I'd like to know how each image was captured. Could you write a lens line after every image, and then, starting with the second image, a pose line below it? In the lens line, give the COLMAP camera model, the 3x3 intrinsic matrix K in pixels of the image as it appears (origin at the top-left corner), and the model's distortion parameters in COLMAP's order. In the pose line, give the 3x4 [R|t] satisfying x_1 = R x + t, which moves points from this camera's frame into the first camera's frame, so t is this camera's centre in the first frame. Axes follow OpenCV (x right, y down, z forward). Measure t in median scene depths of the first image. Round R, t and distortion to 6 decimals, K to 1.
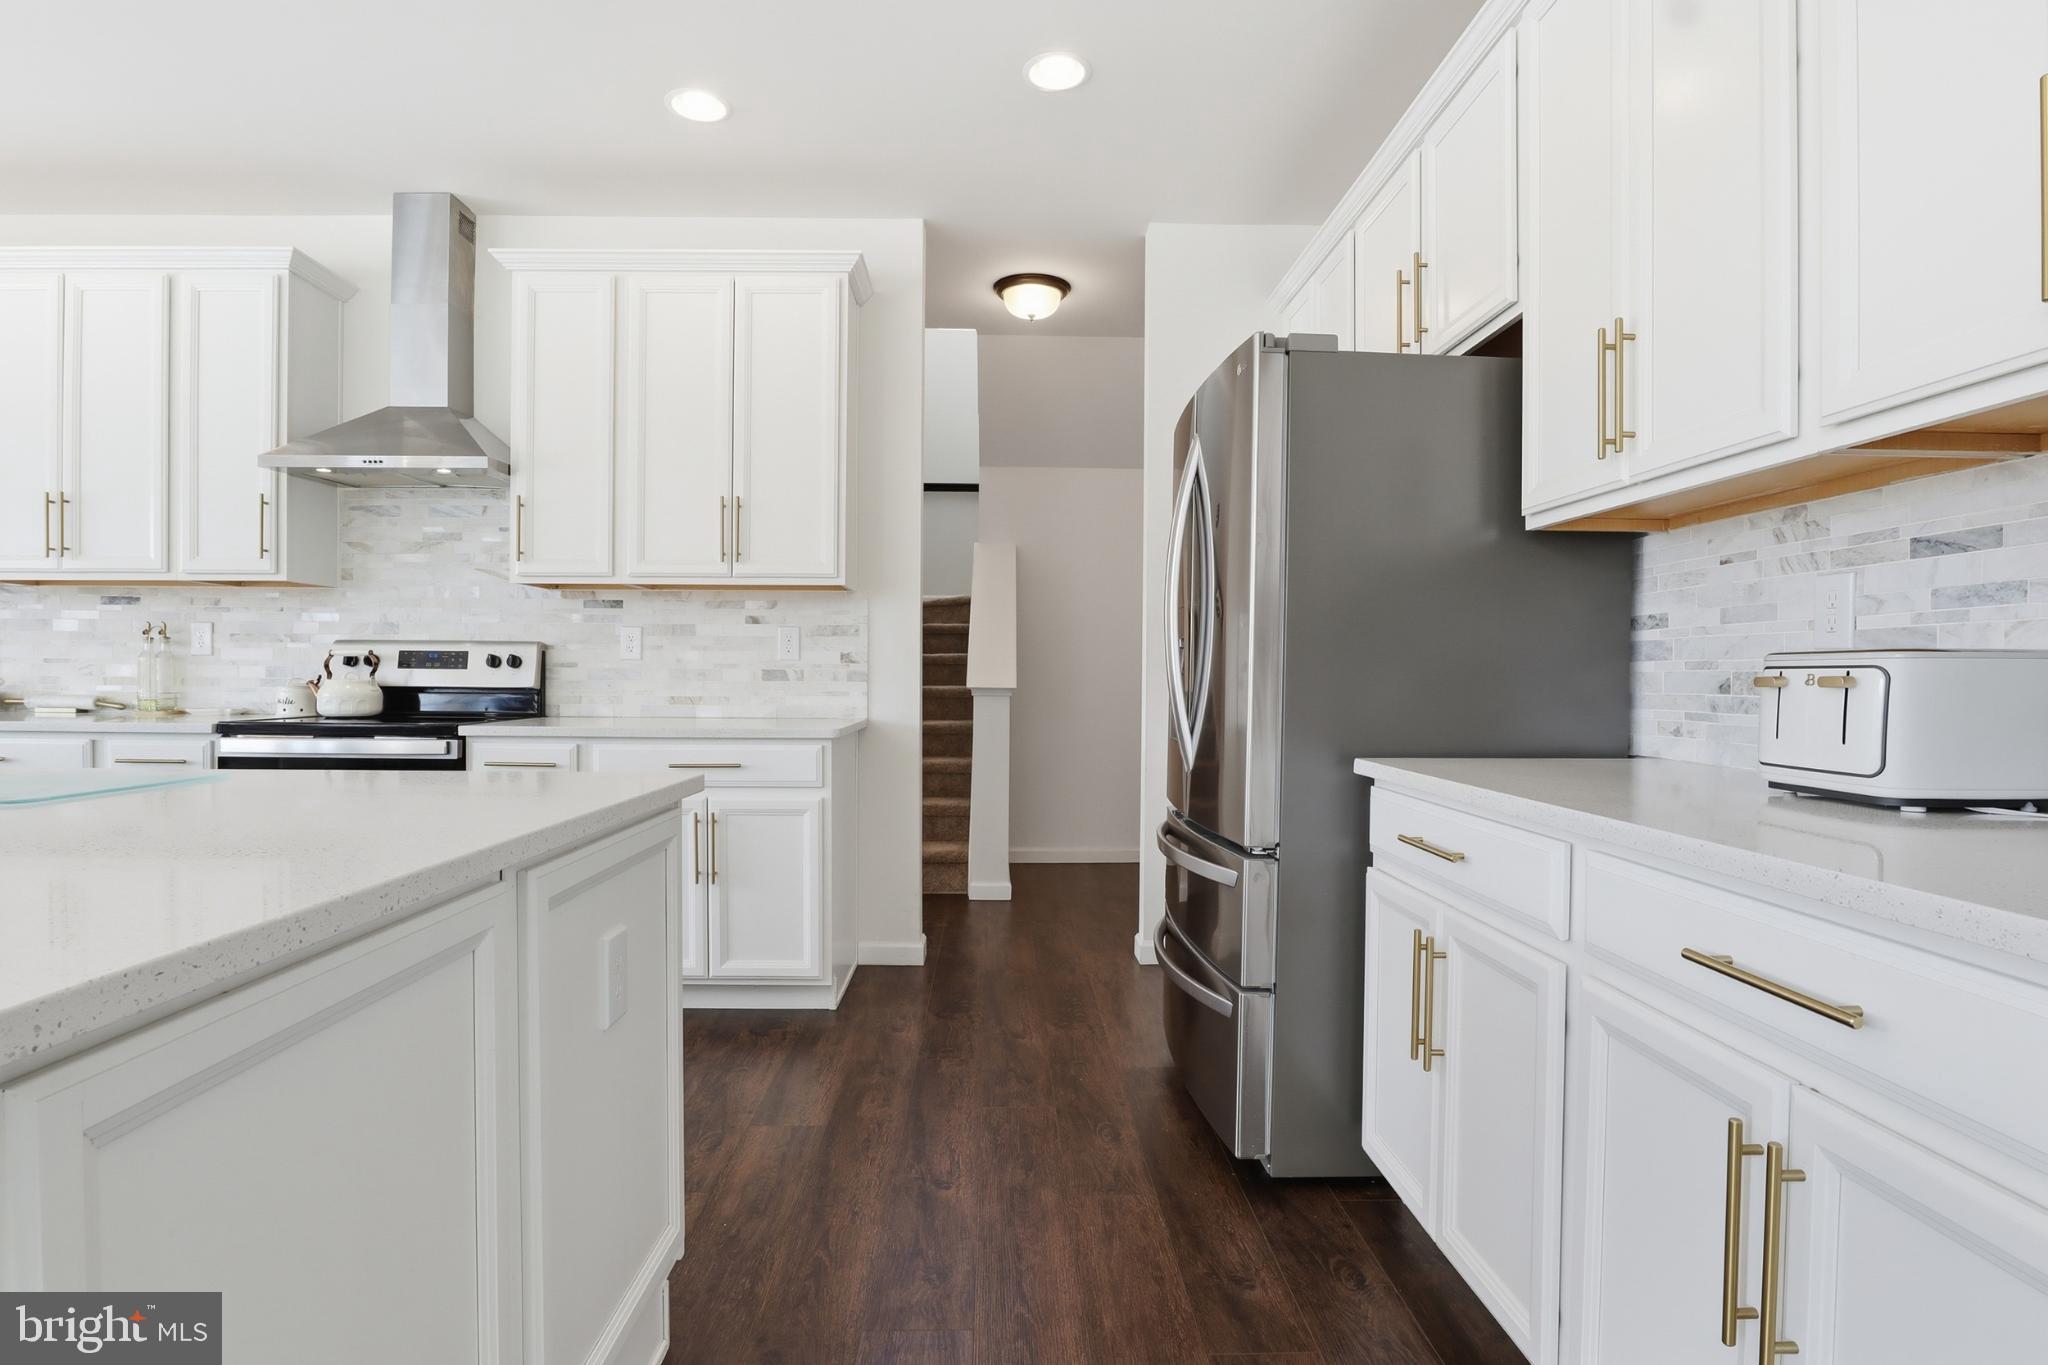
lens RADIAL K [[1039.3, 0, 1024.0], [0, 1039.3, 682.5], [0, 0, 1]] dist [-0.027453, 0.000743]
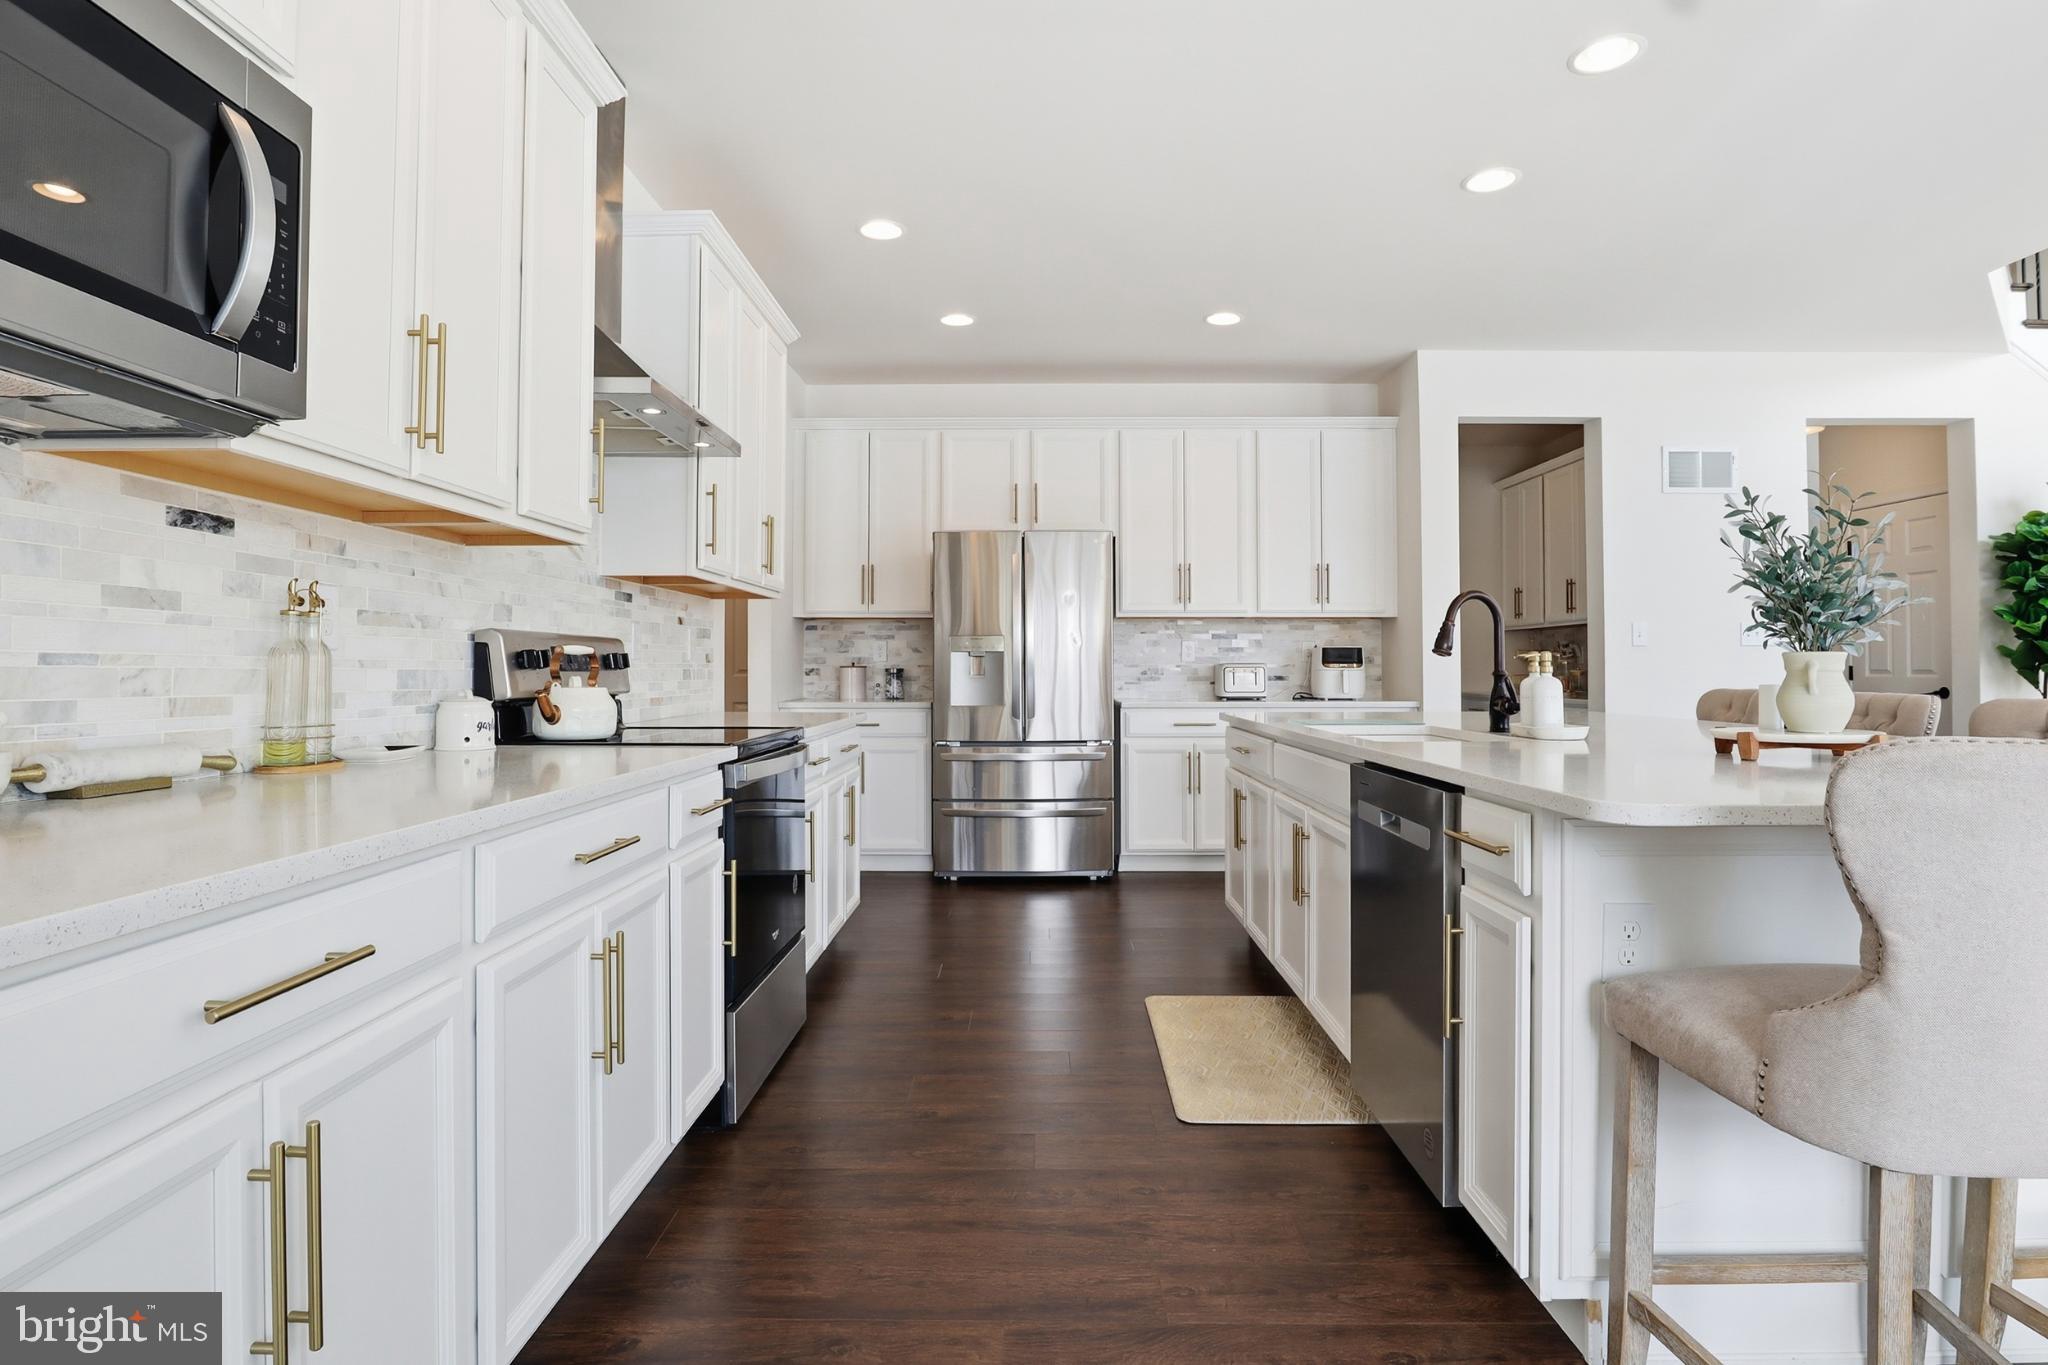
lens RADIAL K [[1083.1, 0, 1025.9], [0, 1083.1, 660.5], [0, 0, 1]] dist [-0.002294, -0.000265]
pose [[0.034561, 0.000422, 0.999403, -1.341784], [0.008859, 0.999960, -0.000729, -0.017642], [-0.999363, 0.008879, 0.034556, 0.631131]]
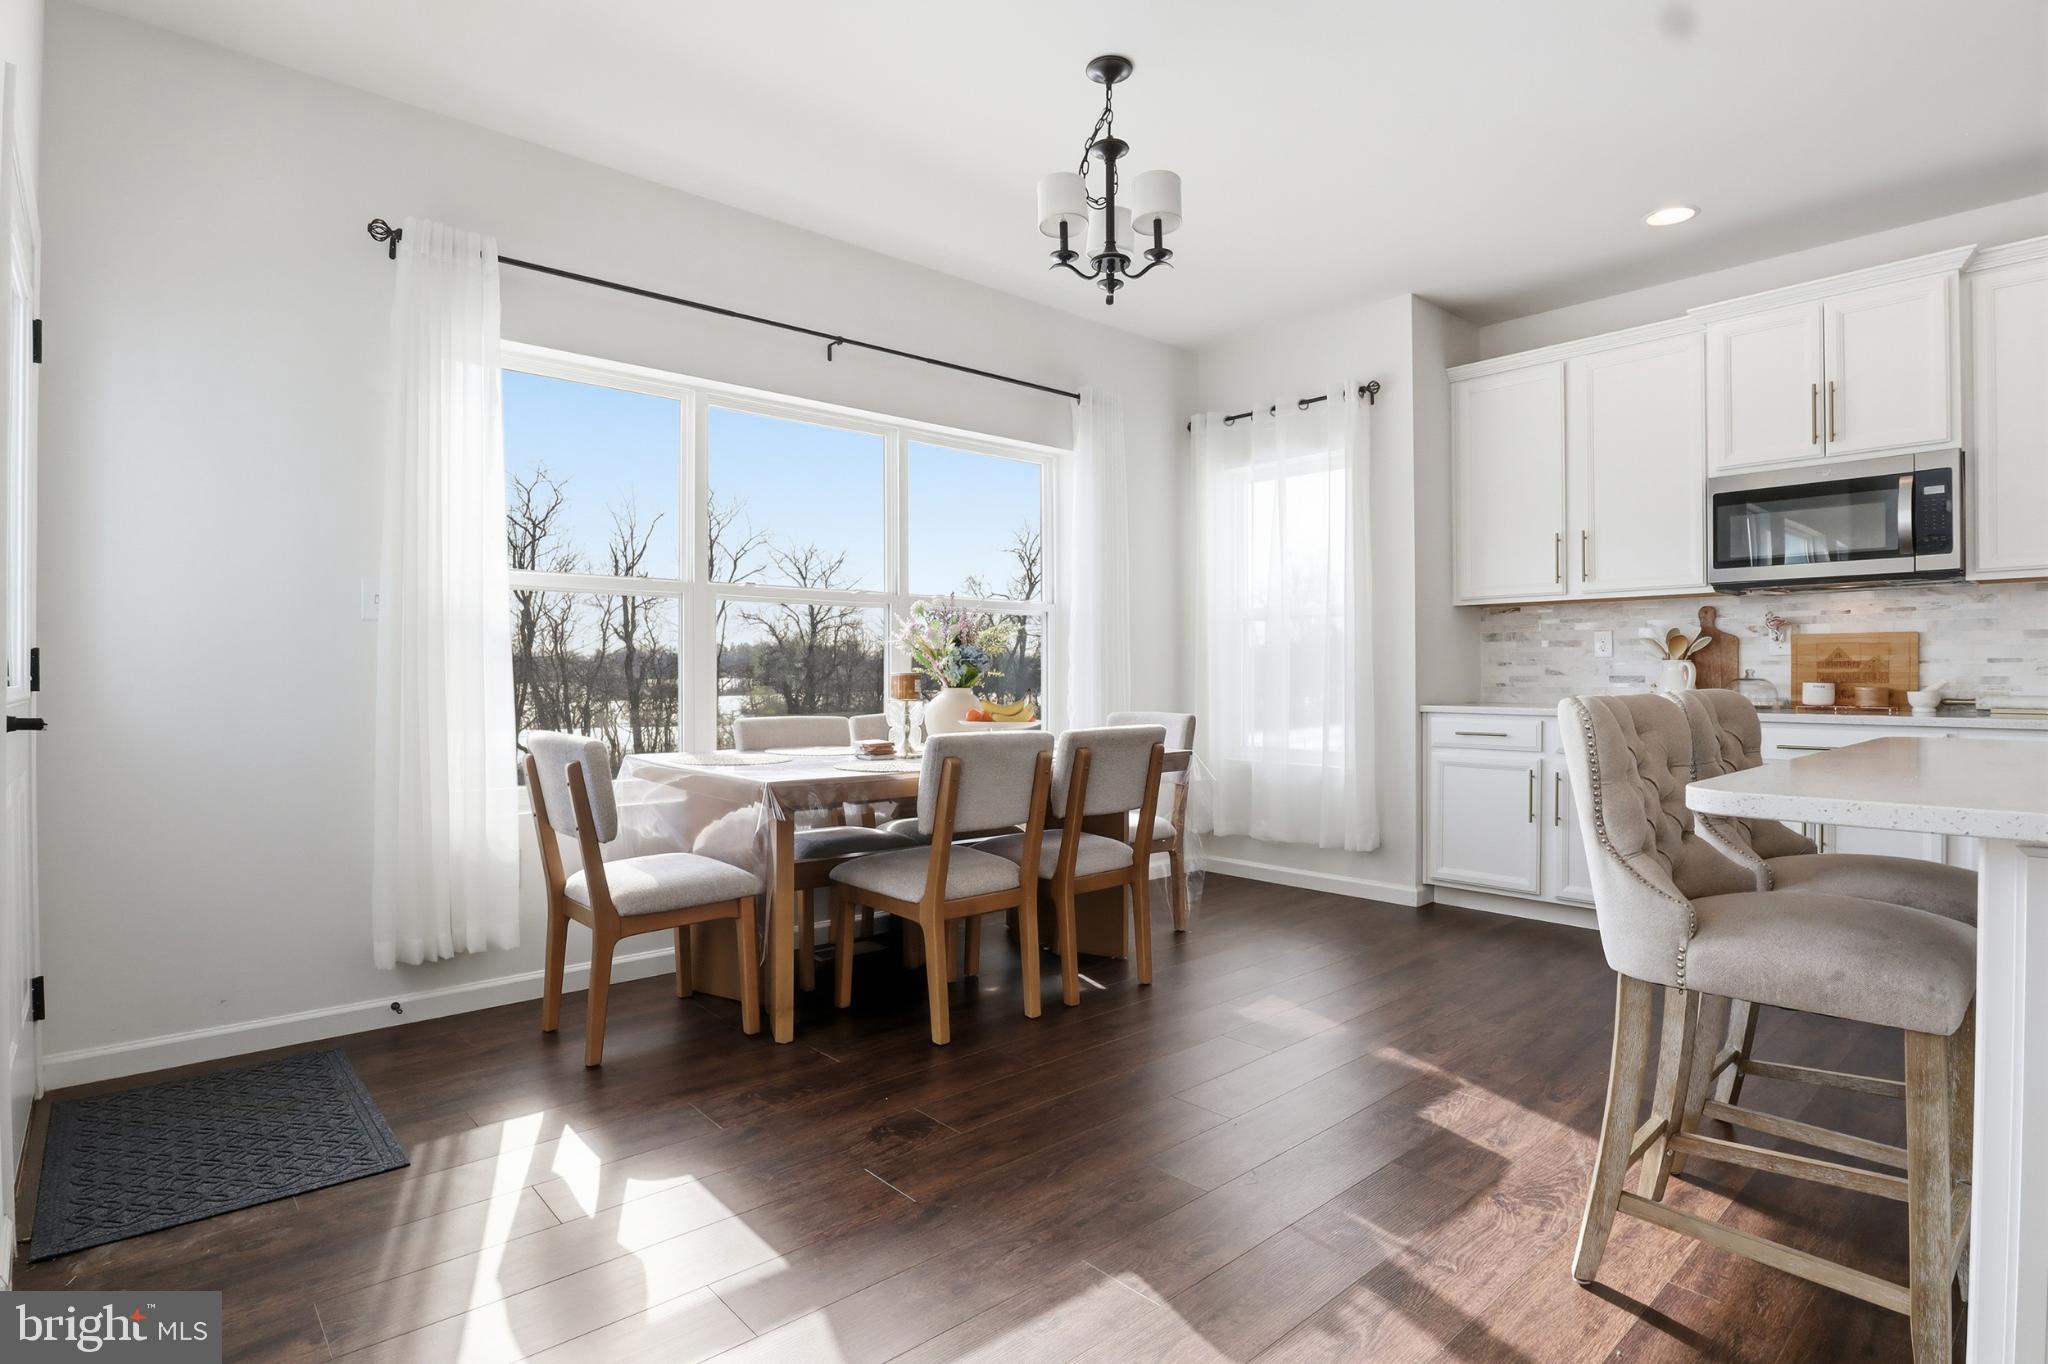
lens RADIAL K [[1039.3, 0, 1024.0], [0, 1039.3, 682.0], [0, 0, 1]] dist [-0.027453, 0.000743]
pose [[0.654225, -0.003560, -0.756292, -0.833012], [-0.000908, 0.999985, -0.005492, 0.005488], [0.756300, 0.004279, 0.654211, -0.356008]]
